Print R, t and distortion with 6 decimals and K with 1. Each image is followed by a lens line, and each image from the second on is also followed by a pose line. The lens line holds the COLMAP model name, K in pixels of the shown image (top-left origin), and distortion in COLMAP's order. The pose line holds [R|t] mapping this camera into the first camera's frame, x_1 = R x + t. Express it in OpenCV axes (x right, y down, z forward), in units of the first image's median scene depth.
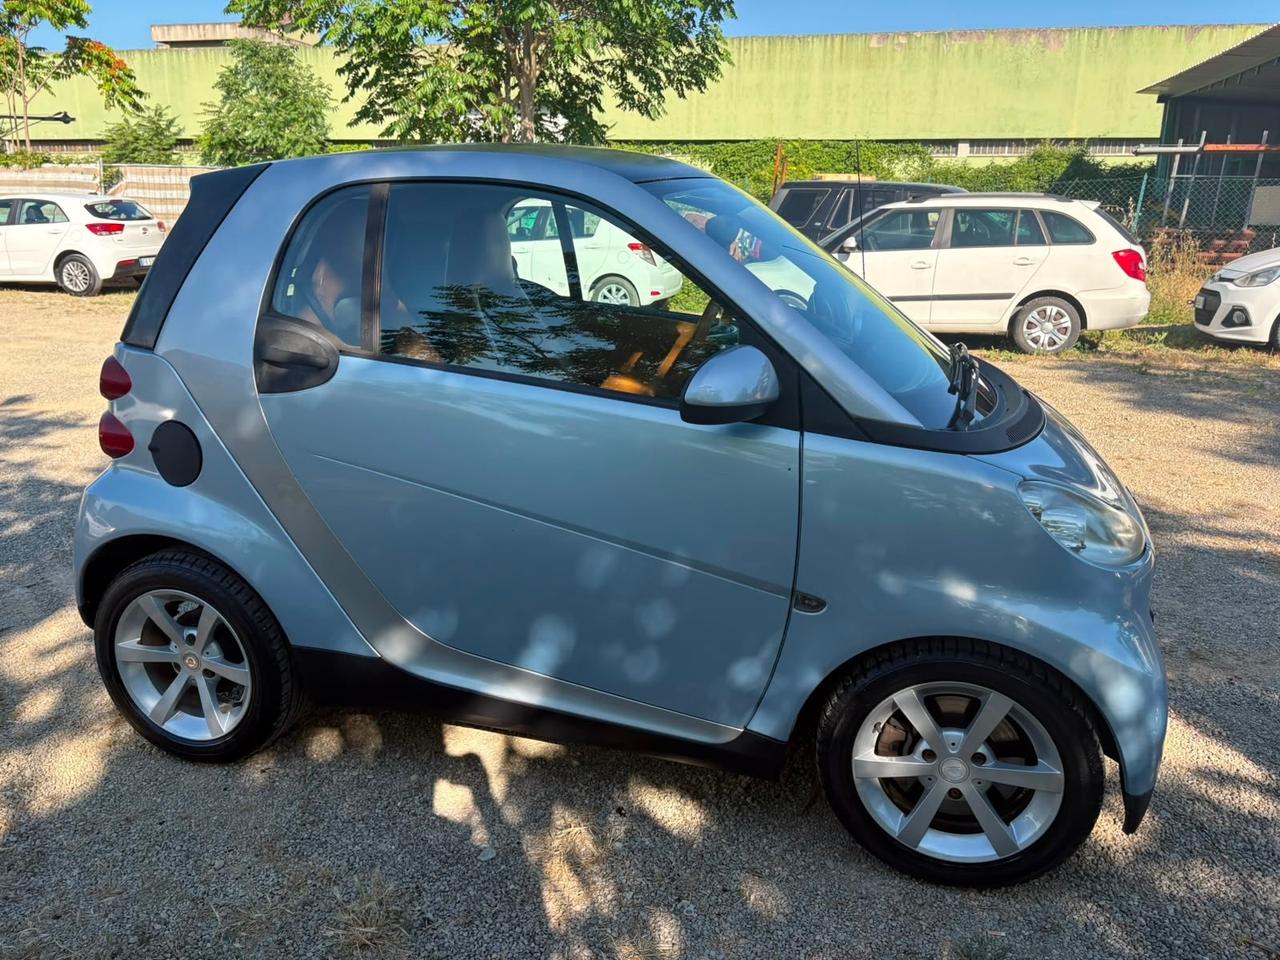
lens RADIAL K [[954.0, 0, 637.1], [0, 954.0, 475.8], [0, 0, 1]] dist [0.055796, -0.070480]
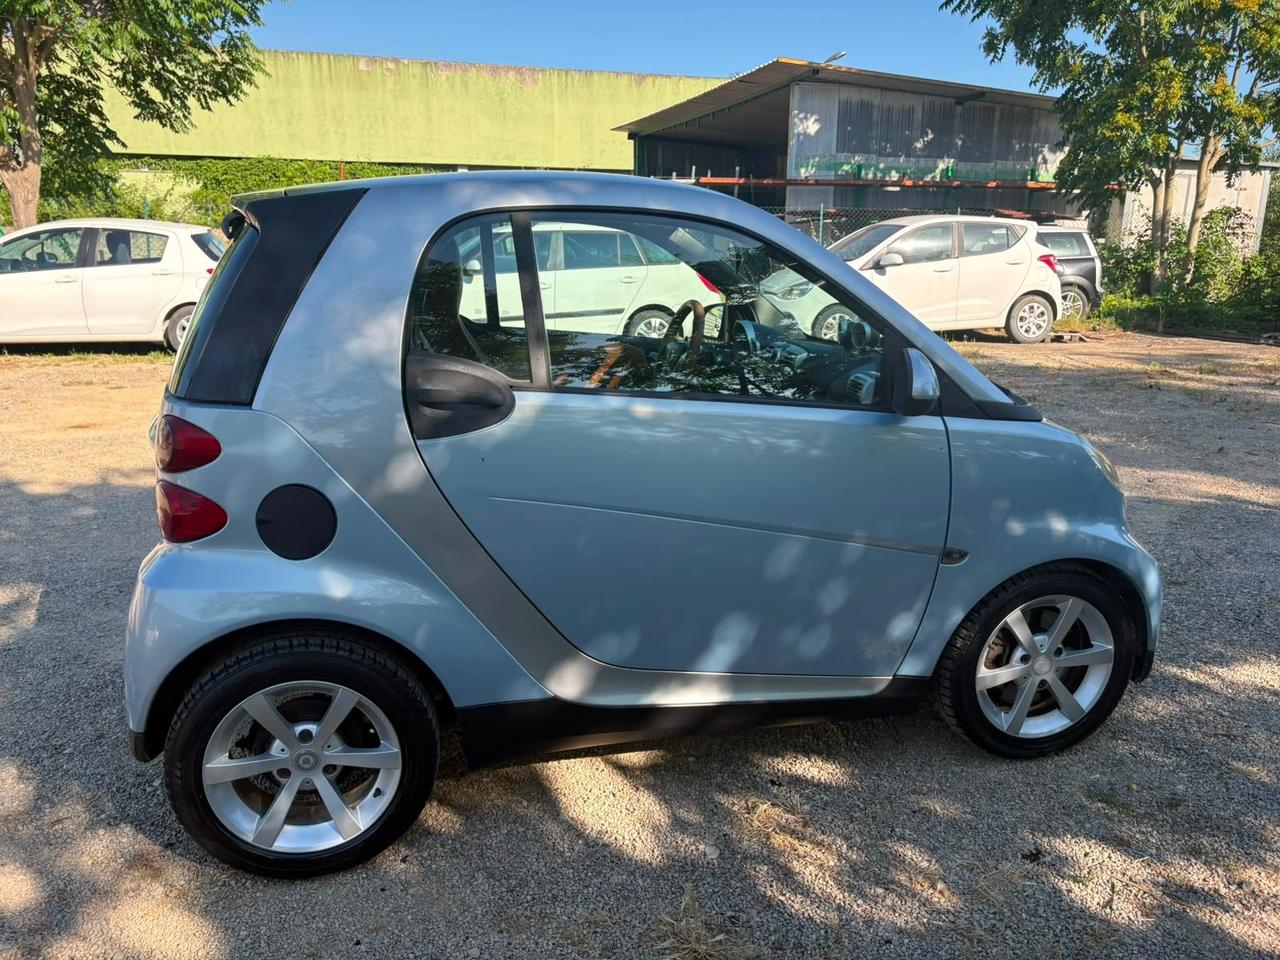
lens RADIAL K [[954.0, 0, 642.0], [0, 954.0, 479.6], [0, 0, 1]] dist [0.055796, -0.070480]
pose [[0.865460, -0.127495, 0.484483, -0.149629], [0.135768, 0.990574, 0.018146, -0.008149], [-0.482230, 0.050072, 0.874612, 0.022670]]
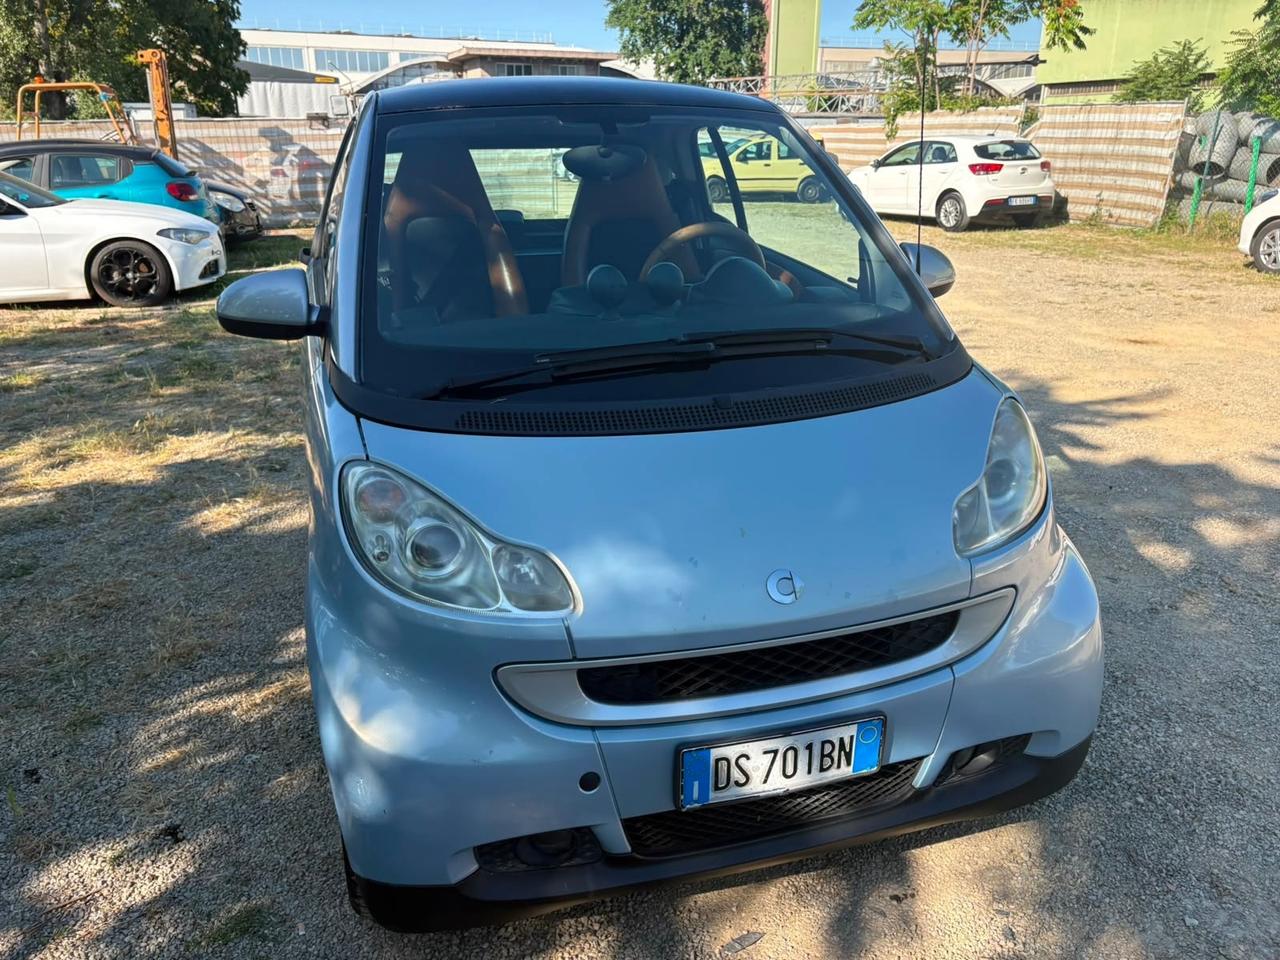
lens RADIAL K [[954.0, 0, 630.9], [0, 954.0, 474.8], [0, 0, 1]] dist [0.055796, -0.070480]
pose [[0.565387, 0.255470, -0.784265, 0.227802], [-0.212120, 0.963880, 0.161059, -0.031342], [0.797083, 0.075298, 0.599156, 0.130539]]
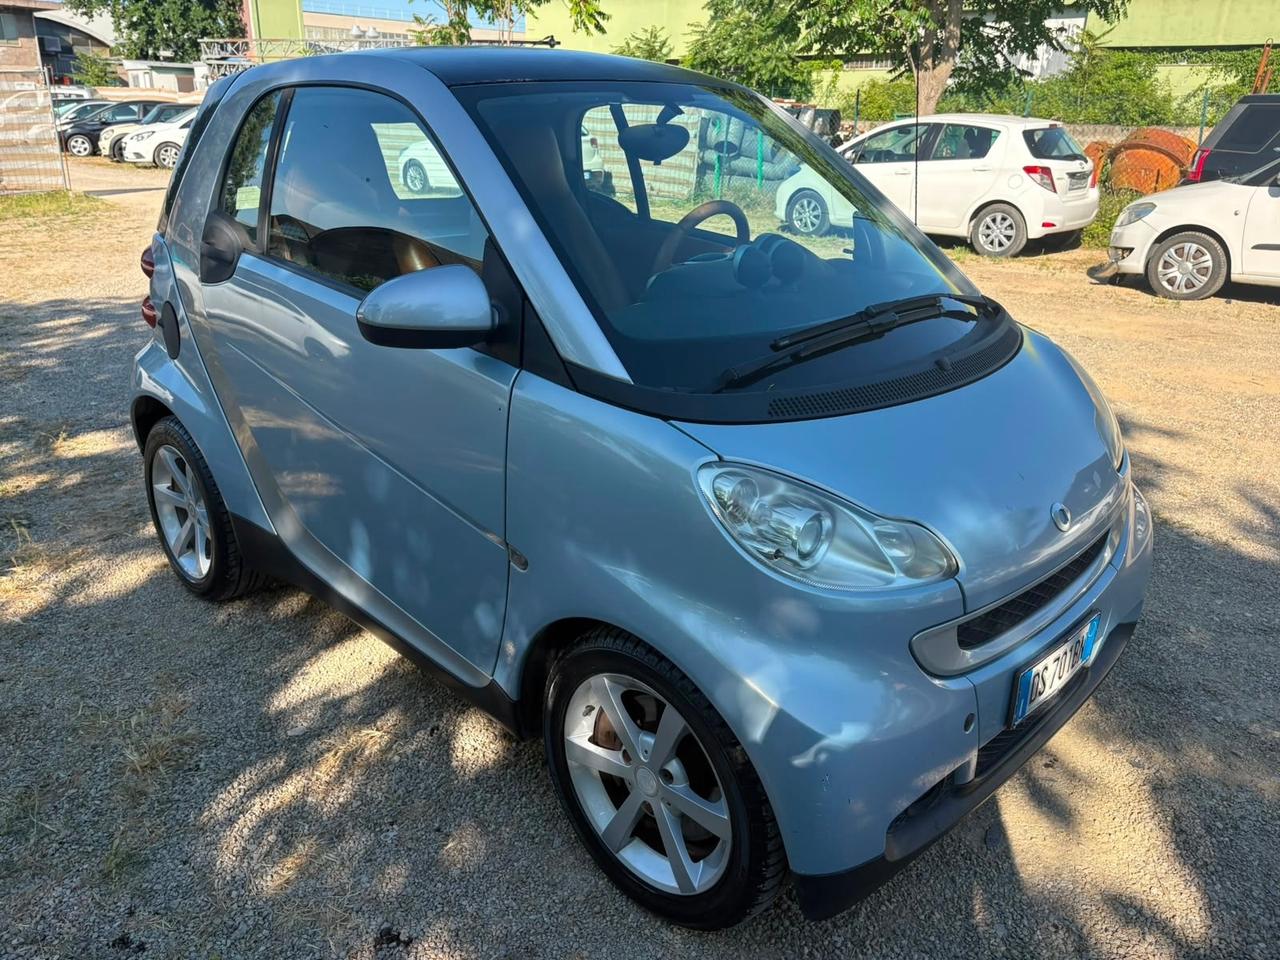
lens RADIAL K [[954.0, 0, 633.1], [0, 954.0, 485.7], [0, 0, 1]] dist [0.055796, -0.070480]
pose [[0.888204, 0.166683, -0.428148, 0.131157], [-0.129839, 0.984948, 0.114098, -0.010868], [0.440722, -0.045752, 0.896477, 0.046857]]
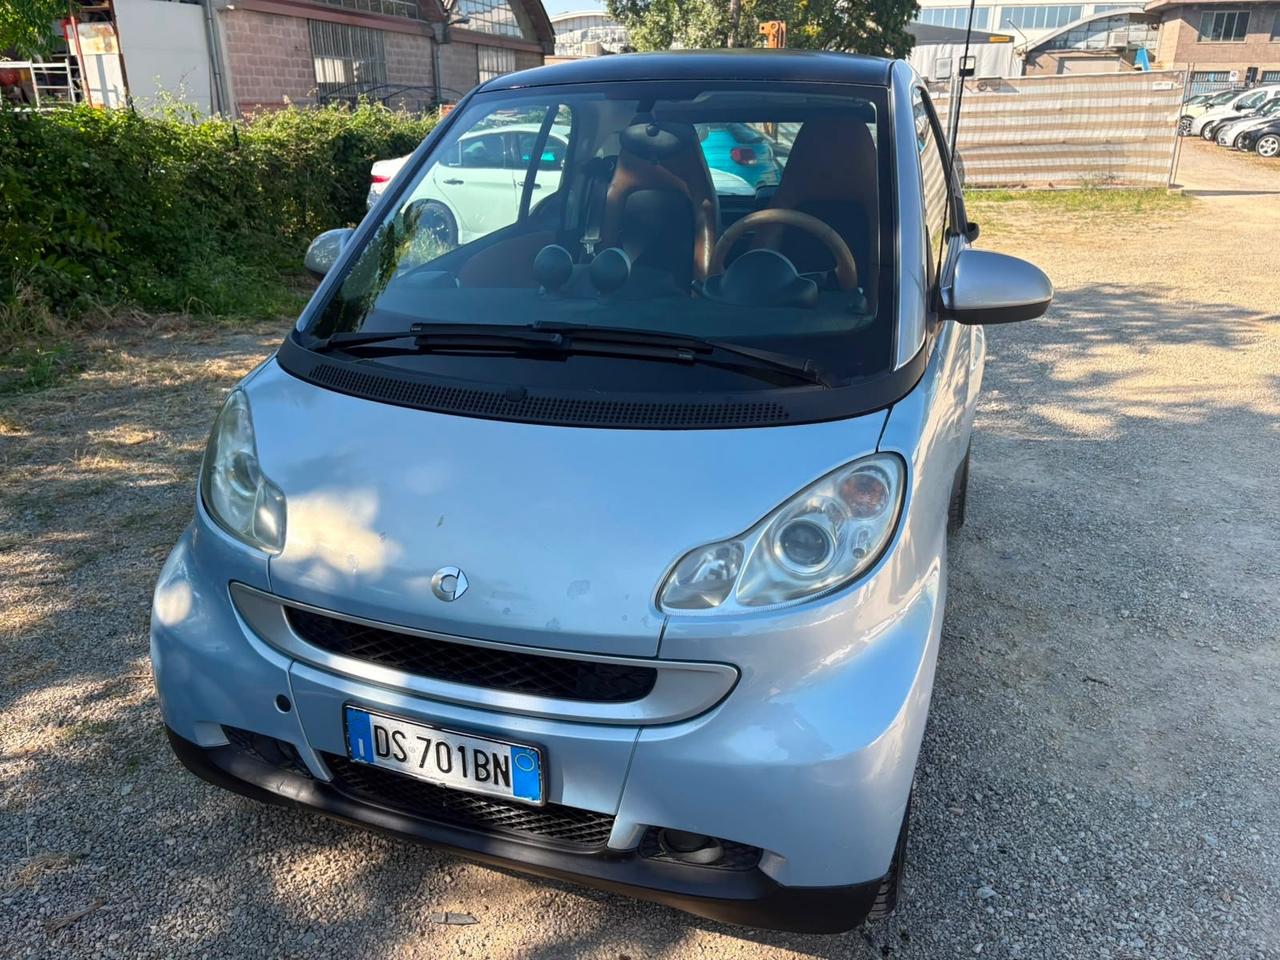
lens RADIAL K [[954.0, 0, 628.3], [0, 954.0, 488.9], [0, 0, 1]] dist [0.055796, -0.070480]
pose [[-0.026216, 0.354508, -0.934685, 0.261838], [-0.262091, 0.899861, 0.348651, -0.068464], [0.964687, 0.254113, 0.069322, 0.256482]]
